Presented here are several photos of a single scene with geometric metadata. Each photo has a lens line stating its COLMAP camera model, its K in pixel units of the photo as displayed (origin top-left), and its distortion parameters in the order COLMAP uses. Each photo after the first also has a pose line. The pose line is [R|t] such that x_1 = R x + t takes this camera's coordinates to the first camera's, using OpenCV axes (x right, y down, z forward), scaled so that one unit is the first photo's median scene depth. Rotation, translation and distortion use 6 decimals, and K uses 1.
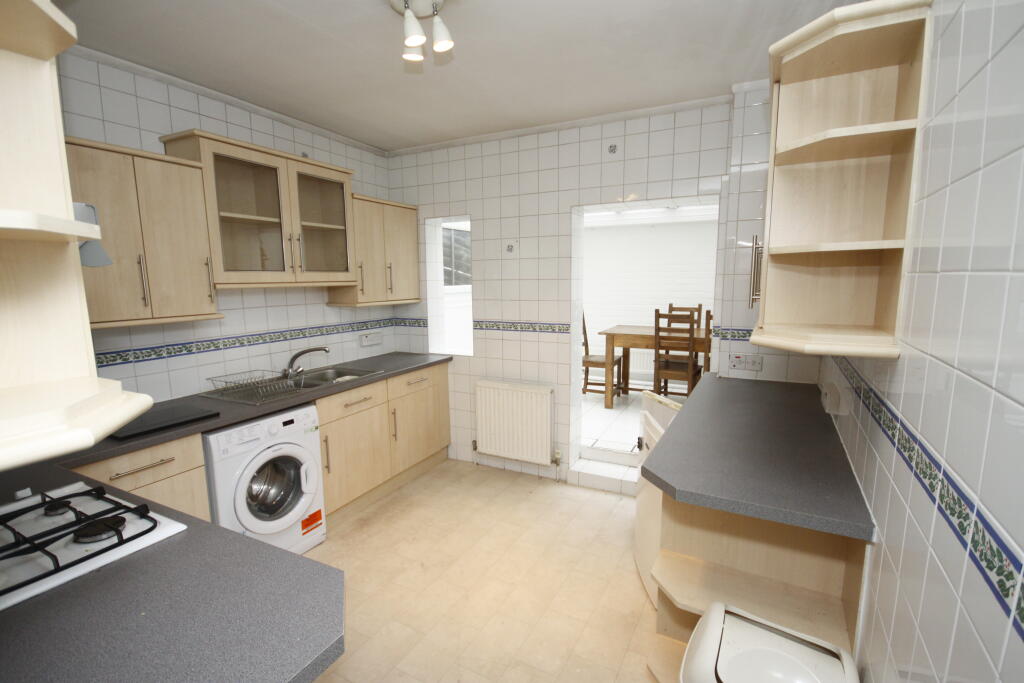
lens RADIAL K [[474.9, 0, 515.8], [0, 474.9, 348.0], [0, 0, 1]] dist [0.005802, -0.000014]
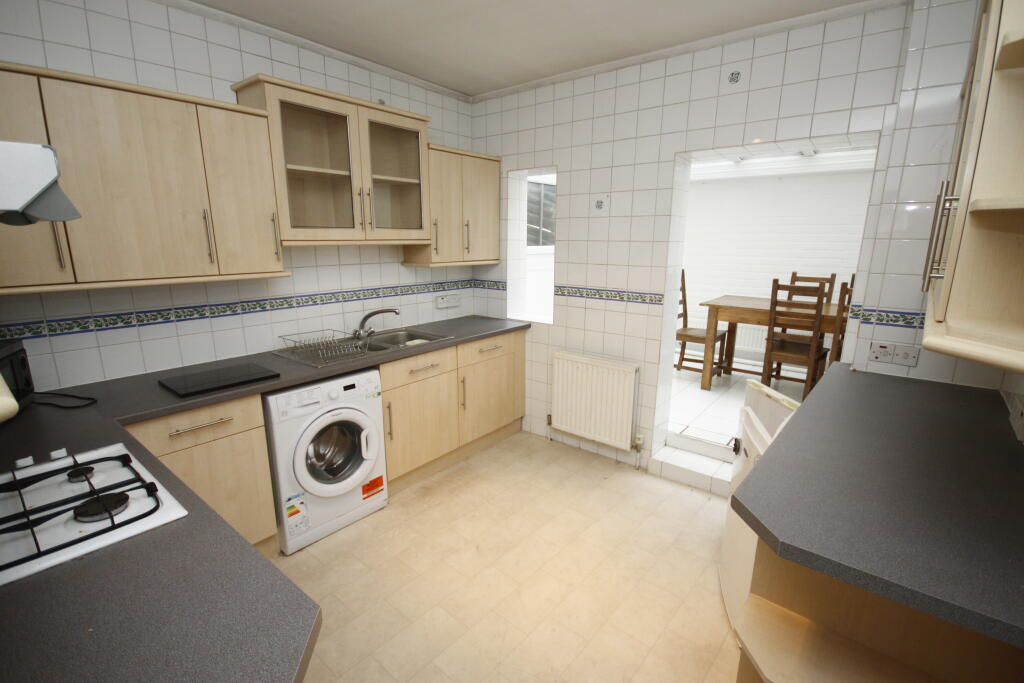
lens RADIAL K [[474.9, 0, 512.8], [0, 474.9, 349.4], [0, 0, 1]] dist [0.005802, -0.000014]
pose [[0.976893, 0.063157, -0.204185, 0.031642], [-0.045444, 0.994877, 0.090307, -0.017799], [0.208843, -0.078941, 0.974758, 0.103153]]
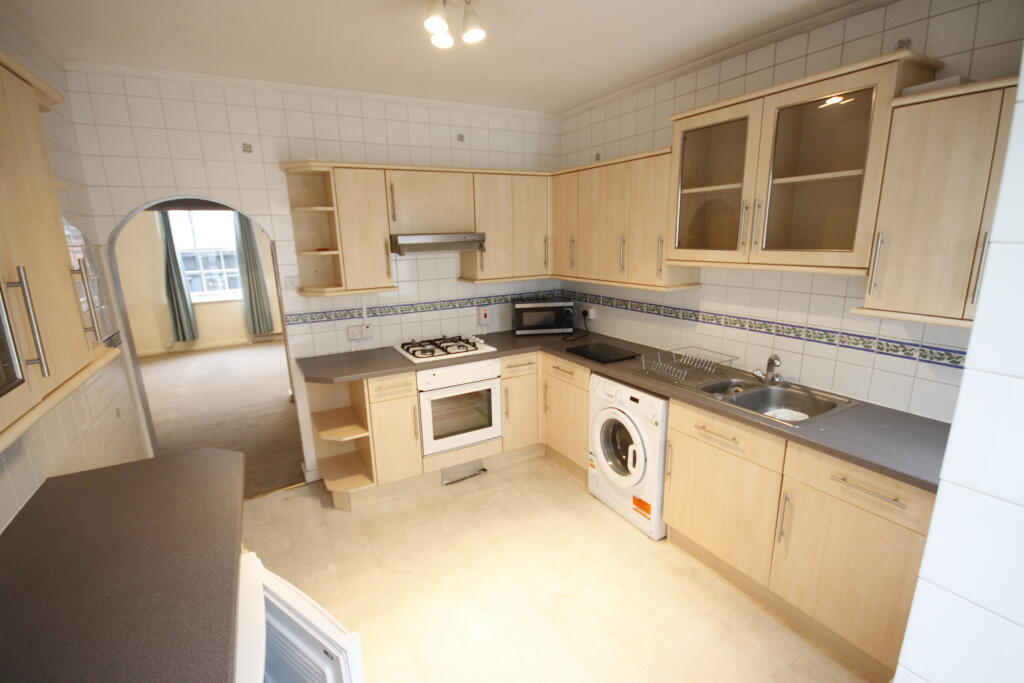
lens RADIAL K [[474.9, 0, 513.3], [0, 474.9, 348.4], [0, 0, 1]] dist [0.005802, -0.000014]
pose [[-0.559336, 0.222943, -0.798398, 0.366652], [-0.089080, 0.941411, 0.325284, -0.204340], [0.824141, 0.253064, -0.506706, 1.006534]]
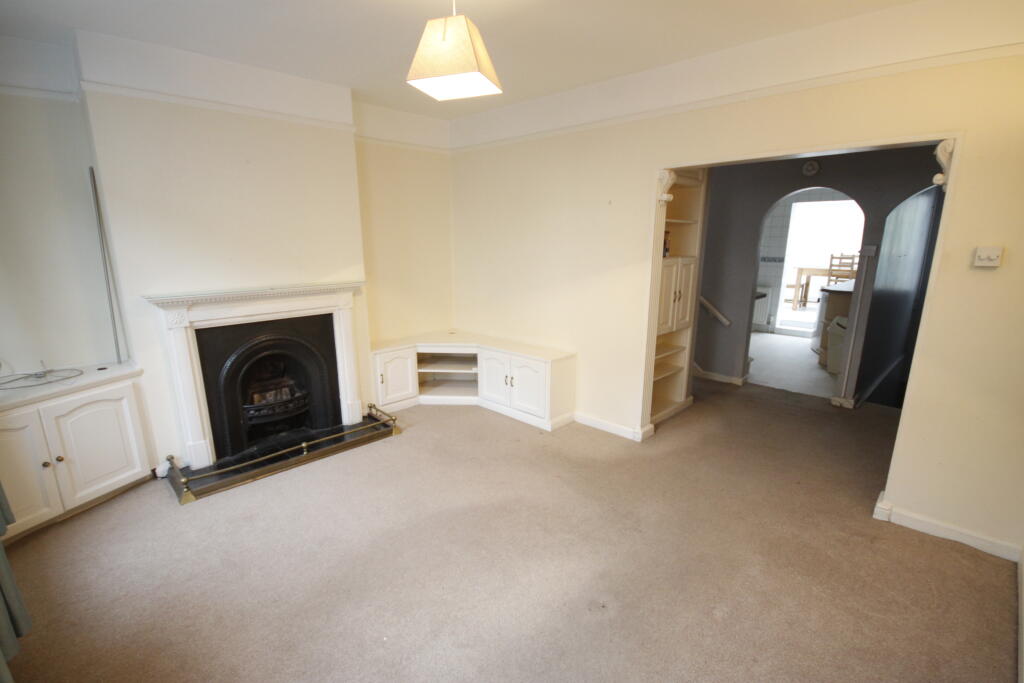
lens RADIAL K [[474.9, 0, 504.9], [0, 474.9, 346.5], [0, 0, 1]] dist [0.005802, -0.000014]
pose [[0.950463, 0.081584, -0.299940, -0.448016], [-0.053149, 0.993386, 0.101782, 0.212331], [0.306260, -0.080799, 0.948513, -1.605933]]
